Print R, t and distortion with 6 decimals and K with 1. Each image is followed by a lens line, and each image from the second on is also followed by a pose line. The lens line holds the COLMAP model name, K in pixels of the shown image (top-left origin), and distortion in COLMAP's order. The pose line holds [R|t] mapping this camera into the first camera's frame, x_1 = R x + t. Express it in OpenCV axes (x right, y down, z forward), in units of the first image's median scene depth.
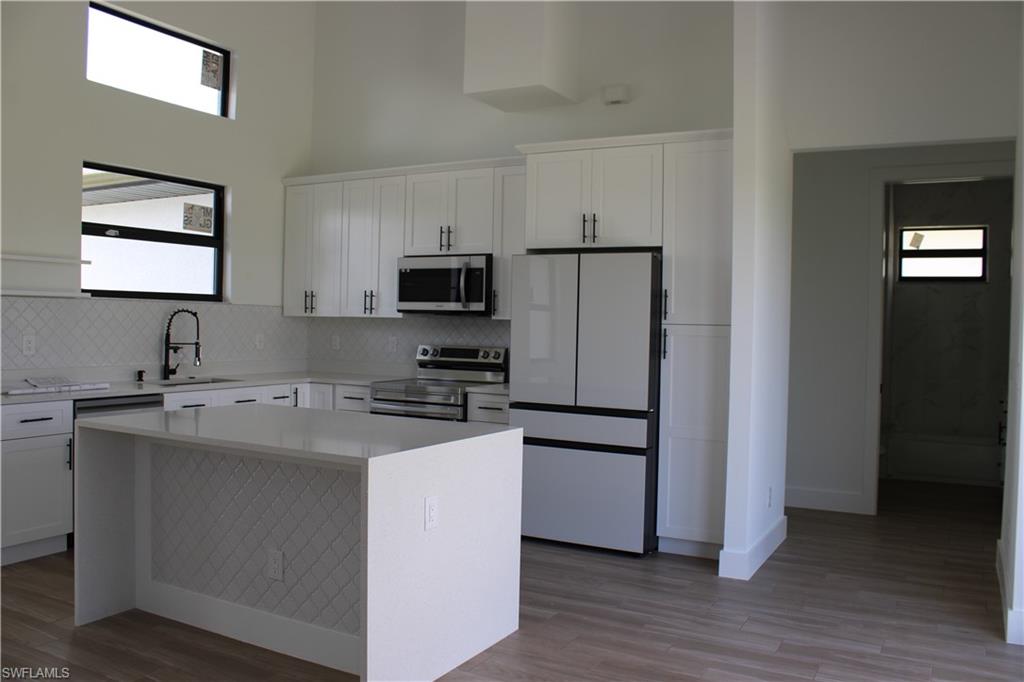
lens RADIAL K [[854.3, 0, 512.0], [0, 854.3, 341.0], [0, 0, 1]] dist [-0.157789, 0.139813]
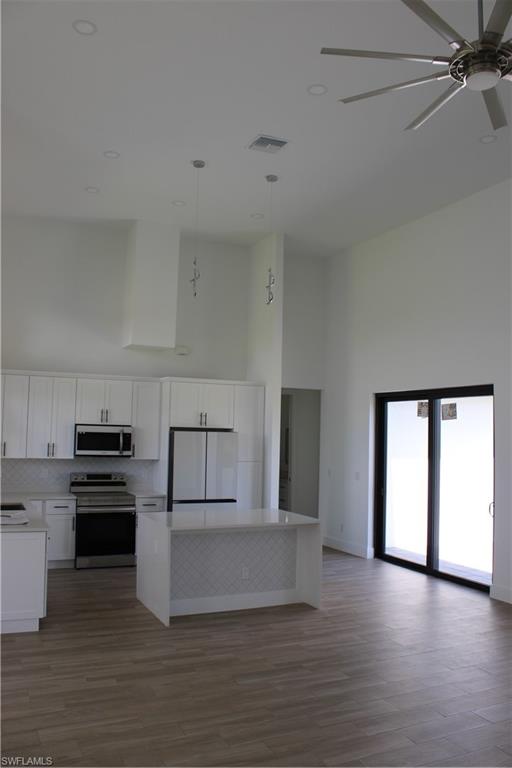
lens RADIAL K [[640.7, 0, 249.1], [0, 640.7, 384.2], [0, 0, 1]] dist [-0.157789, 0.139813]
pose [[0.591641, 0.049694, 0.804669, -1.041659], [0.009515, 0.997599, -0.068604, -0.093935], [-0.806145, 0.048246, 0.589747, -0.081014]]
